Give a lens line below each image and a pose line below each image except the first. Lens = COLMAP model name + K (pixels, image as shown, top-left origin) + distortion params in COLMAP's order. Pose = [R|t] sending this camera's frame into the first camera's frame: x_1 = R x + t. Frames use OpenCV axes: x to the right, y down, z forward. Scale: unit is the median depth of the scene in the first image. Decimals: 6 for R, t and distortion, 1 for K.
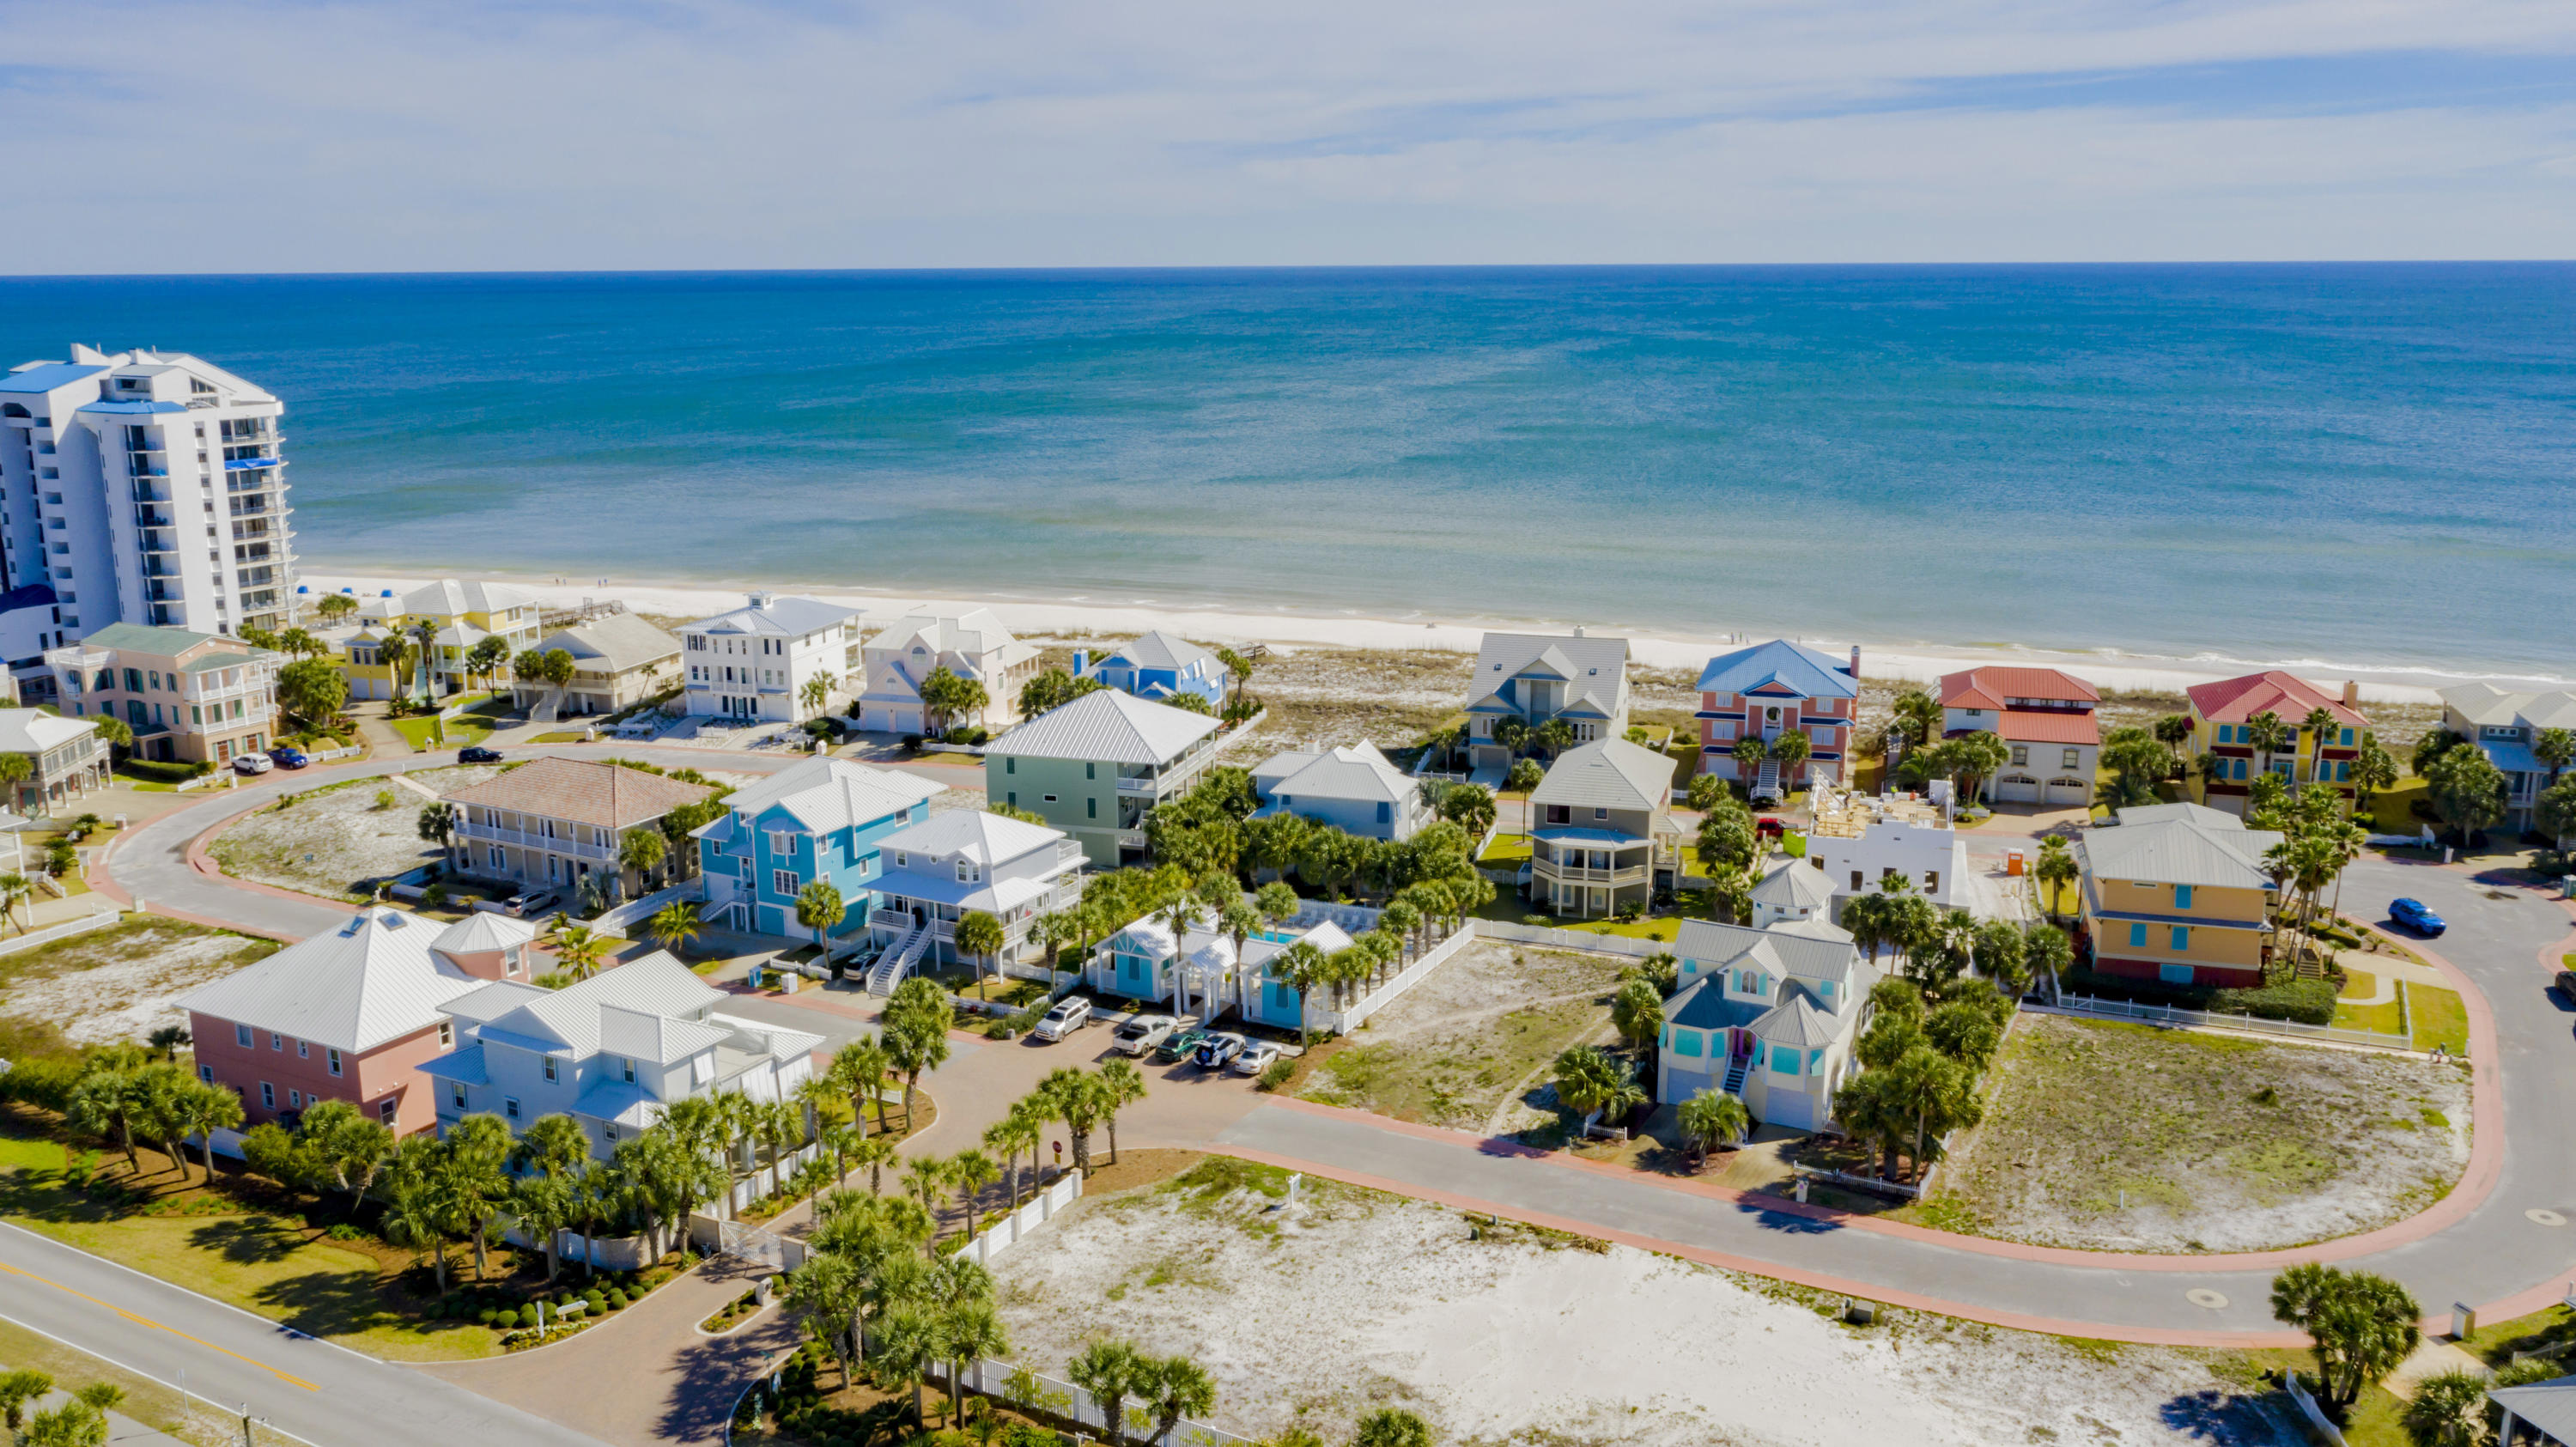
lens RADIAL K [[2050.1, 0, 1285.9], [0, 2050.1, 721.9], [0, 0, 1]] dist [-0.004362, 0.013152]
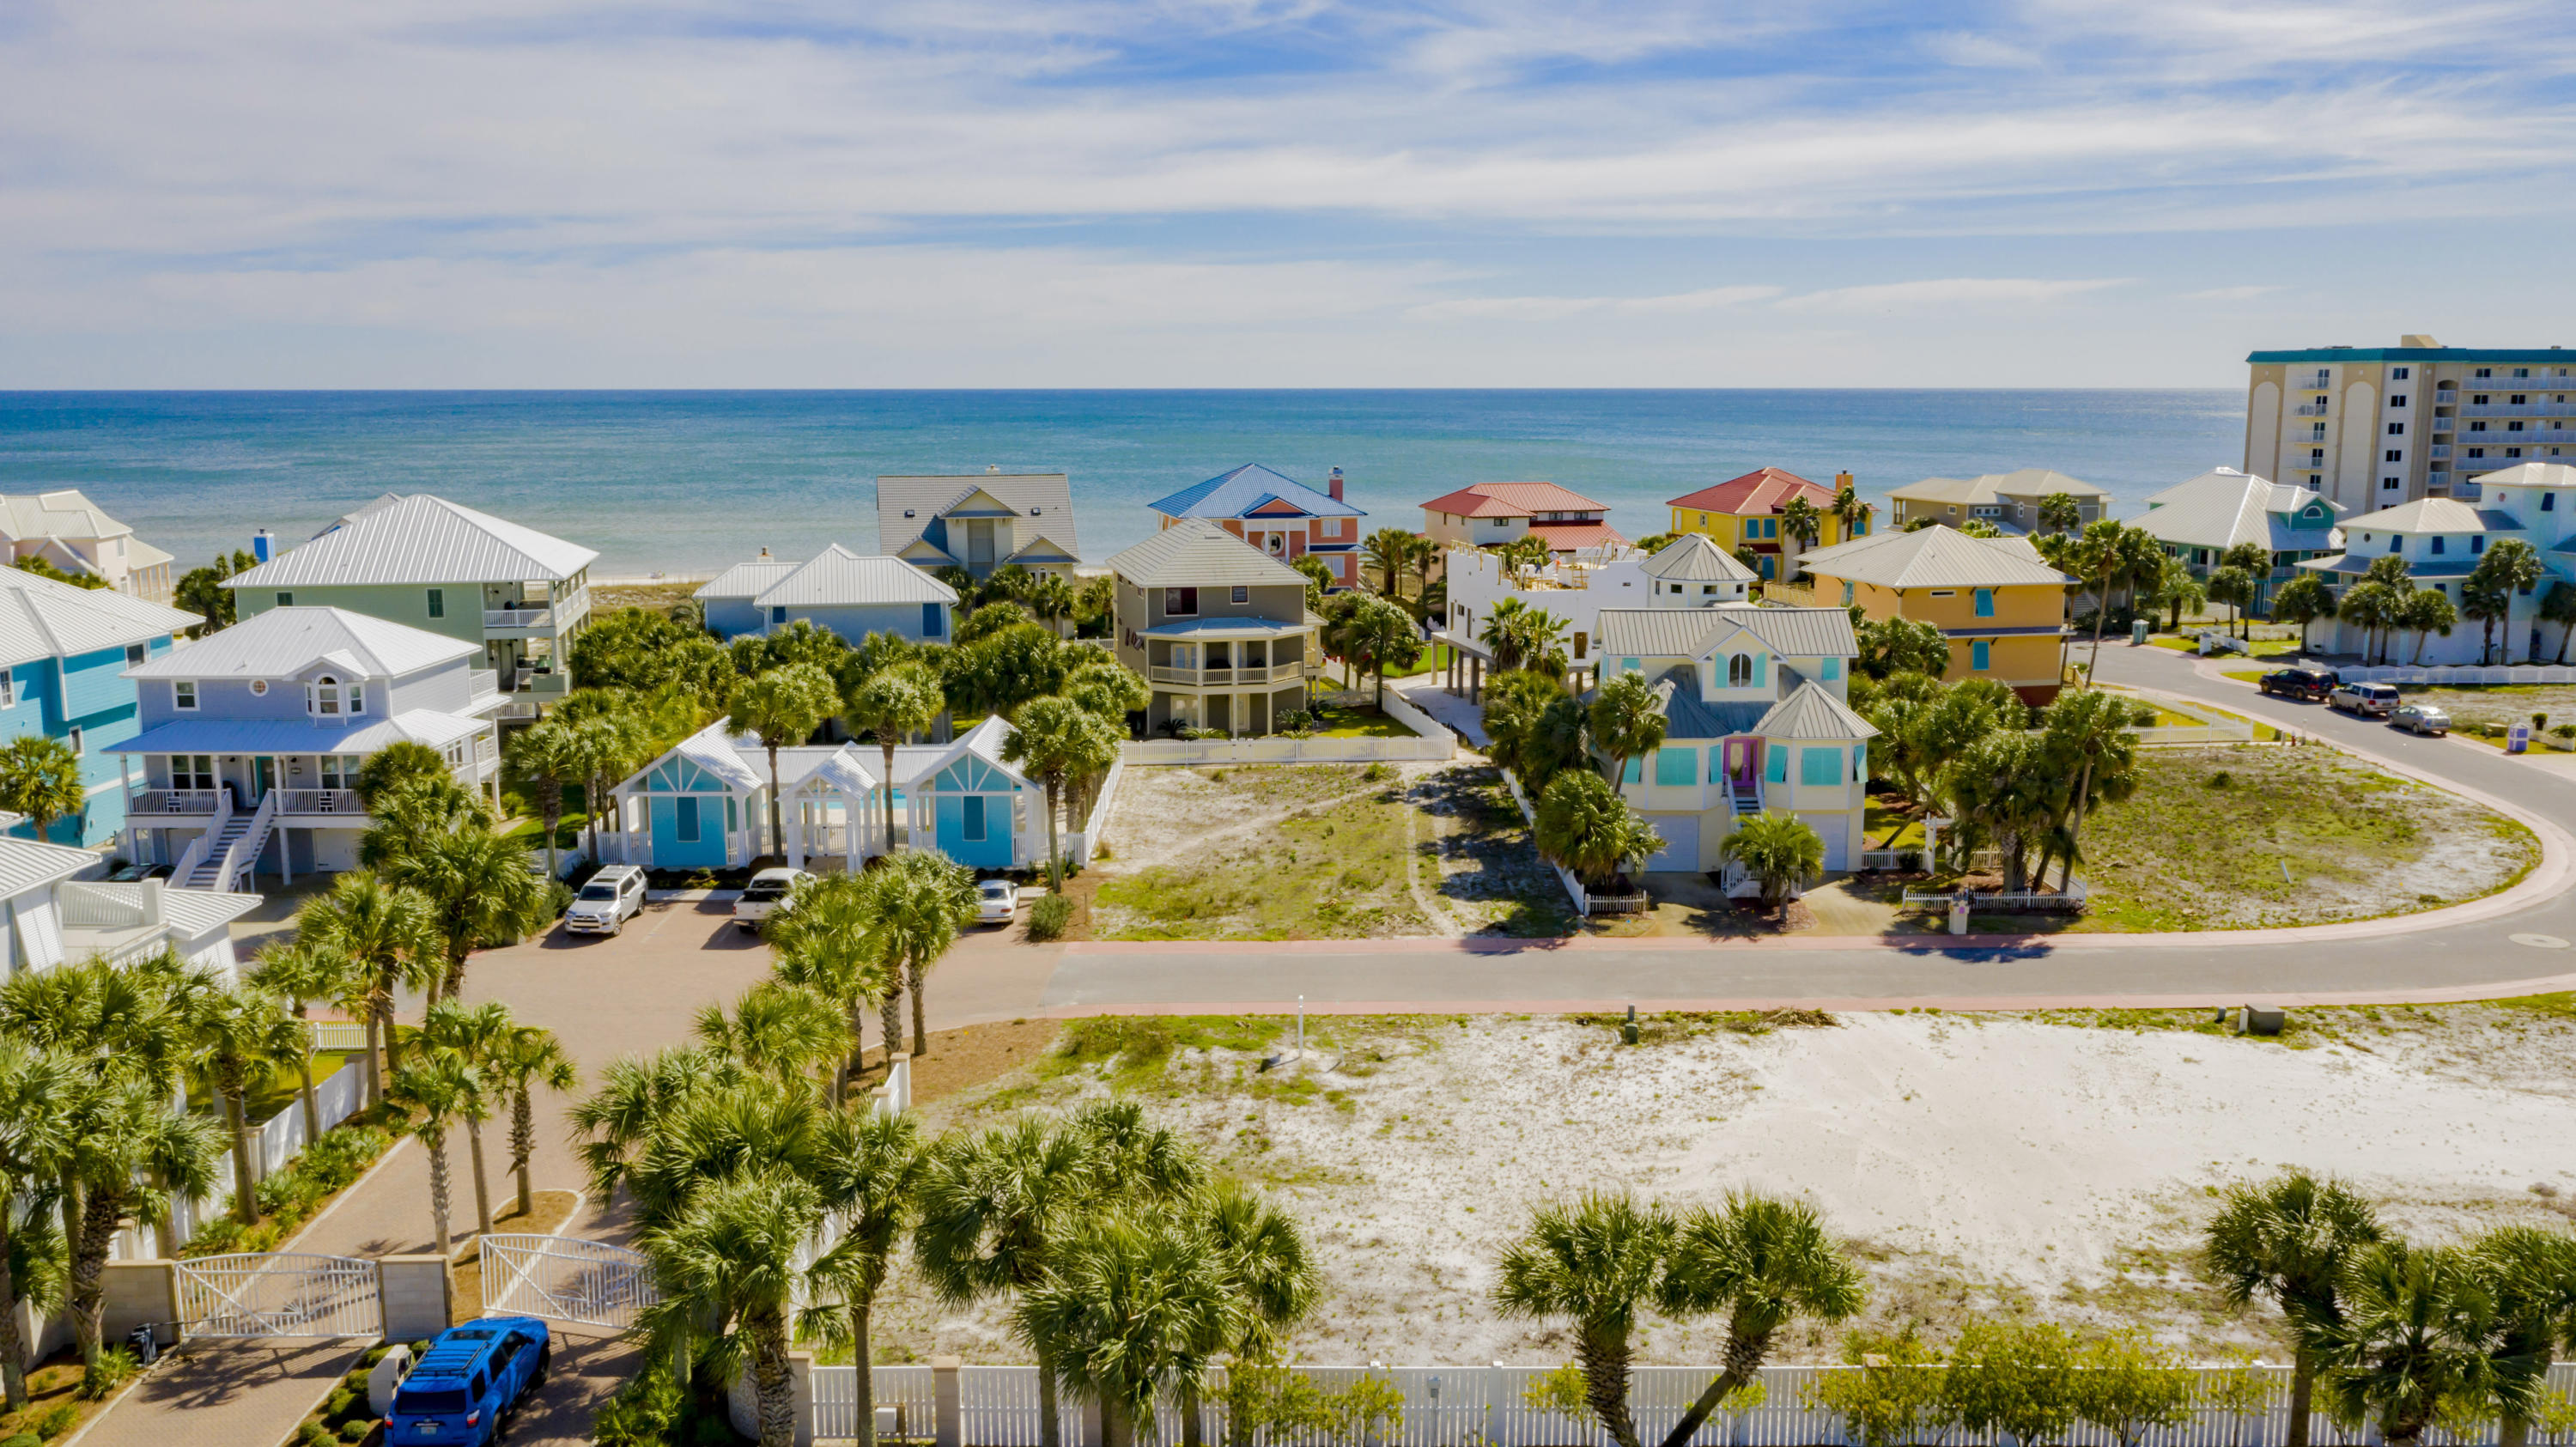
lens RADIAL K [[2050.1, 0, 1285.9], [0, 2050.1, 721.9], [0, 0, 1]] dist [-0.004362, 0.013152]
pose [[0.875521, -0.073032, 0.477628, -0.220207], [0.102871, 0.994022, -0.036578, 0.142322], [-0.472102, 0.081159, 0.877800, 0.433670]]
